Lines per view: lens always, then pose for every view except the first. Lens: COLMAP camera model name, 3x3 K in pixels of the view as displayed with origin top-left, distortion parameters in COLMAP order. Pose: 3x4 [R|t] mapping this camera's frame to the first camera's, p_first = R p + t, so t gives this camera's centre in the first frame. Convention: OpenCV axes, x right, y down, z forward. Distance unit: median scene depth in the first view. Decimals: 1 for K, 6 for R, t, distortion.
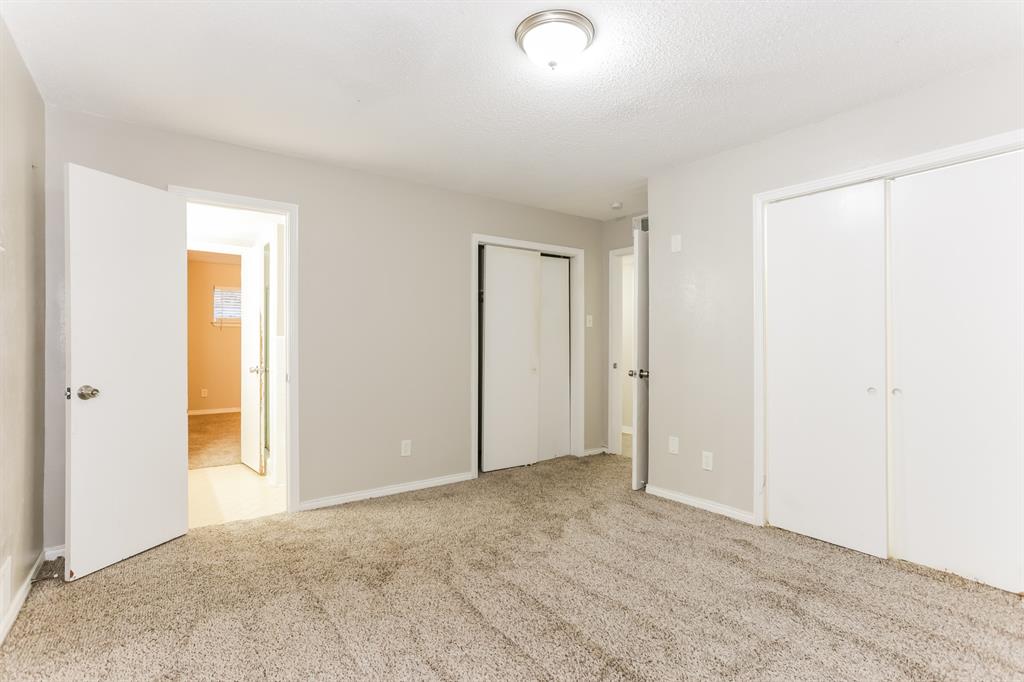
lens RADIAL K [[498.0, 0, 501.7], [0, 498.0, 331.7], [0, 0, 1]] dist [-0.046296, 0.028702]
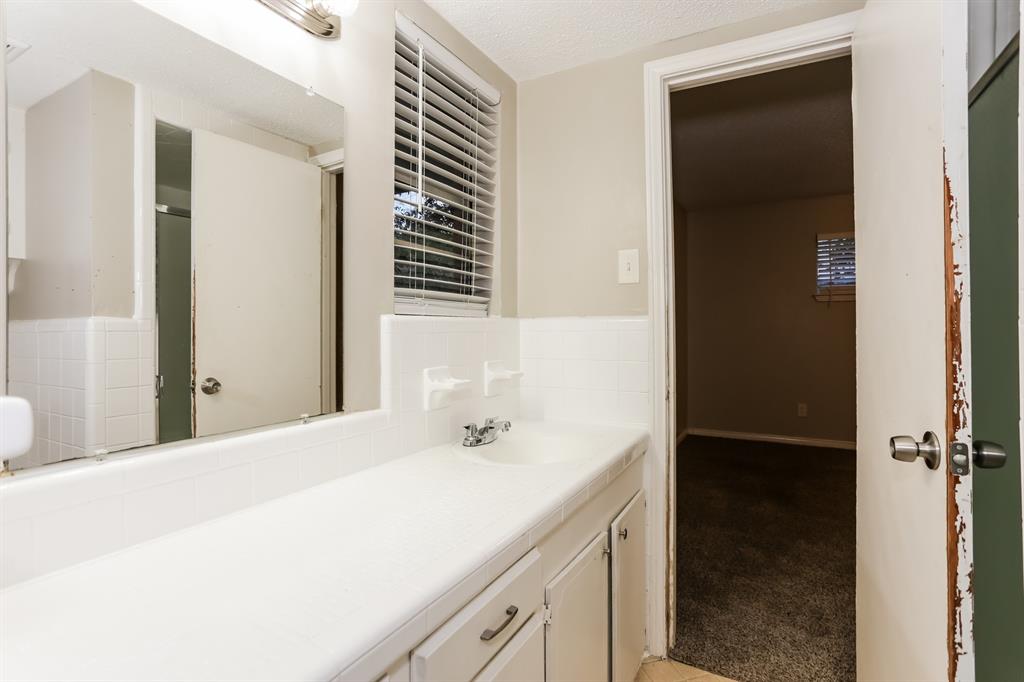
lens RADIAL K [[498.0, 0, 501.7], [0, 498.0, 331.7], [0, 0, 1]] dist [-0.046296, 0.028702]
pose [[0.440808, 0.004697, -0.897589, -0.272358], [0.033482, 0.999204, 0.021672, 0.010278], [0.896977, -0.039607, 0.440300, 0.521968]]
